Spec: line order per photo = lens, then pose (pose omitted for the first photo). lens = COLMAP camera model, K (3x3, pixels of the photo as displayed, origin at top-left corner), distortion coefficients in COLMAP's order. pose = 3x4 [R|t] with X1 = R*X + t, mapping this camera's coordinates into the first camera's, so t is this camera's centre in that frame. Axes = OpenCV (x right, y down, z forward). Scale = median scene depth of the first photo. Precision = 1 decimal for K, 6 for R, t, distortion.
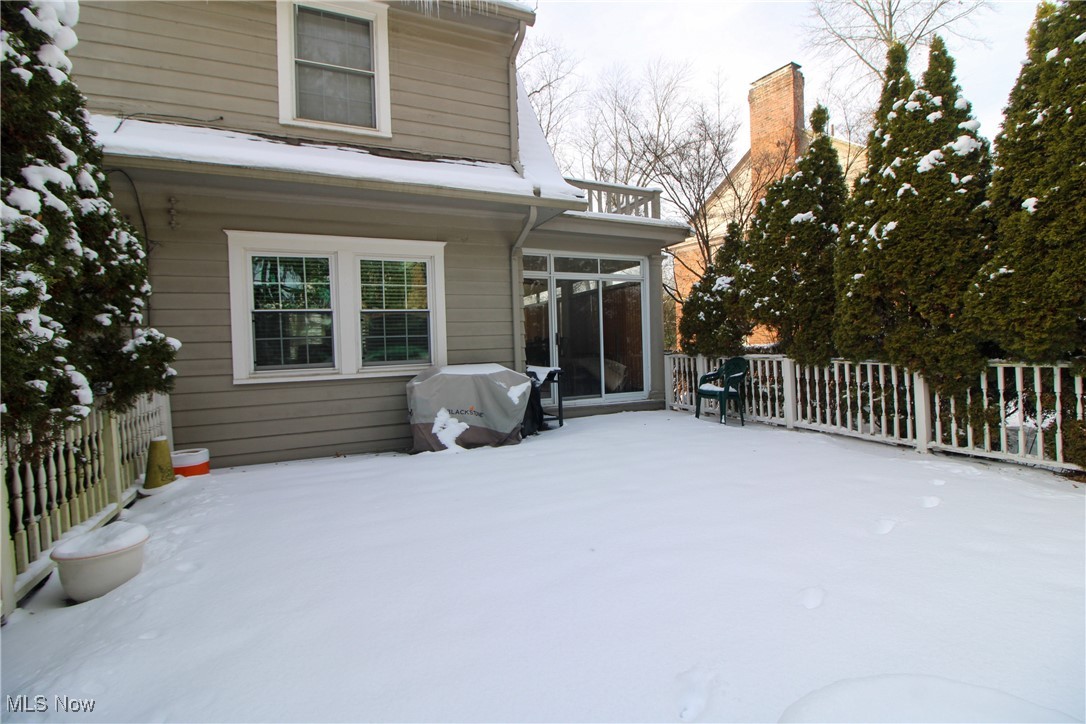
lens RADIAL K [[501.3, 0, 549.0], [0, 501.3, 355.9], [0, 0, 1]] dist [0.003234, 0.000378]
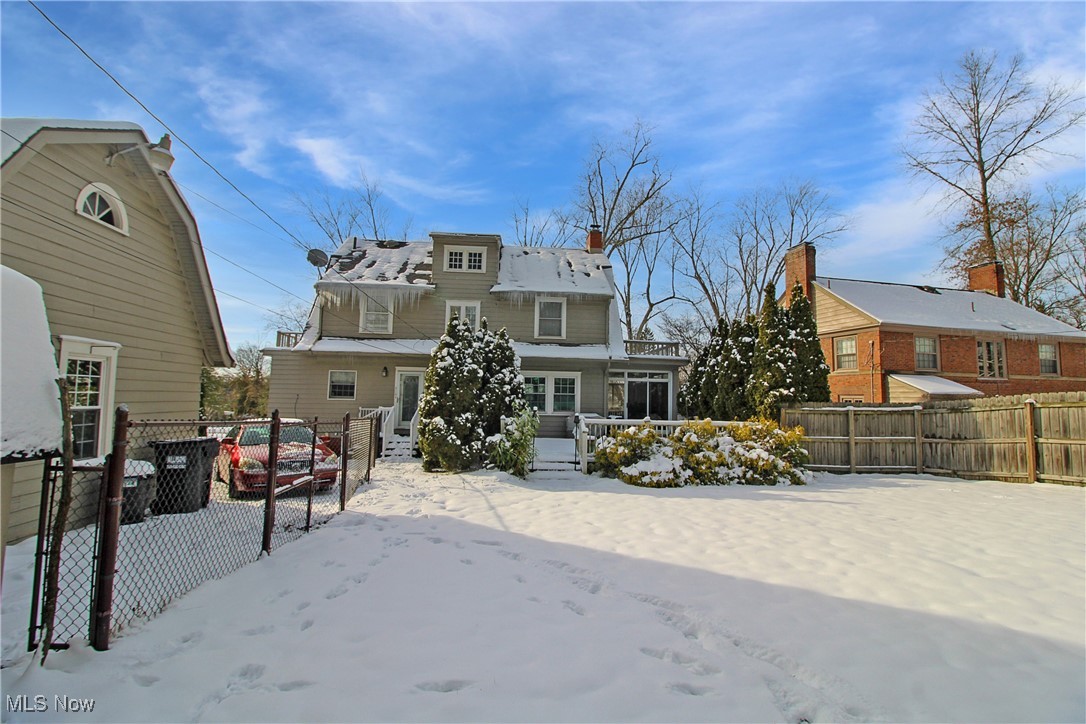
lens RADIAL K [[501.3, 0, 540.7], [0, 501.3, 362.7], [0, 0, 1]] dist [0.003234, 0.000378]
pose [[0.928964, 0.024318, -0.369371, 0.670914], [-0.054407, 0.995973, -0.071260, -0.052558], [0.366151, 0.086295, 0.926546, -1.864185]]
